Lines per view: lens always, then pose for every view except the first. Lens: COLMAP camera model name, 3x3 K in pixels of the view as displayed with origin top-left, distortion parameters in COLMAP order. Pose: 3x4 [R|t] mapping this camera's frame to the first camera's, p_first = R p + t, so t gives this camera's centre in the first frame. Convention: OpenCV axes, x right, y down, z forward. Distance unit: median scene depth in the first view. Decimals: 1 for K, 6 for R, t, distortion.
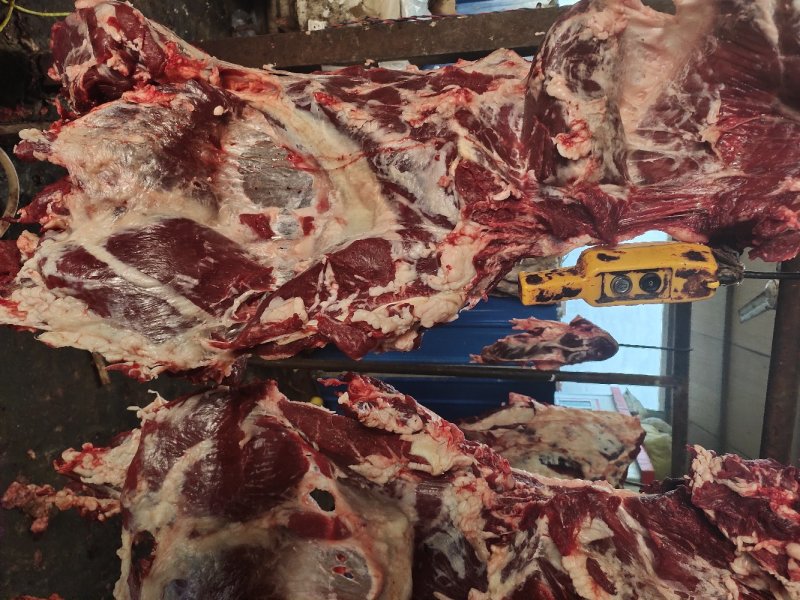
lens RADIAL K [[592.6, 0, 399.4], [0, 592.6, 299.5], [0, 0, 1]] dist [-0.002367, -0.012178]
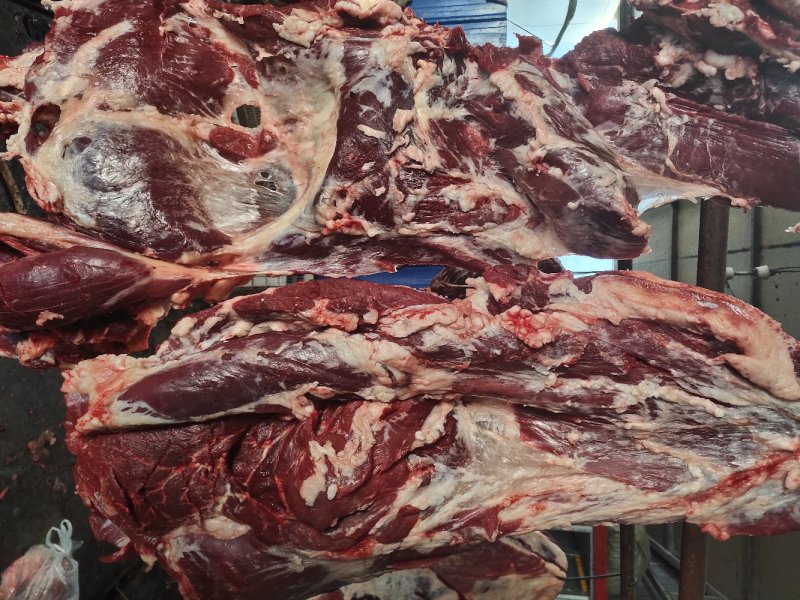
lens RADIAL K [[592.6, 0, 401.1], [0, 592.6, 300.1], [0, 0, 1]] dist [-0.002367, -0.012178]
pose [[0.996933, 0.019262, 0.075854, 0.056733], [-0.013750, 0.997272, -0.072529, 0.798961], [-0.077045, 0.071264, 0.994478, 0.063277]]
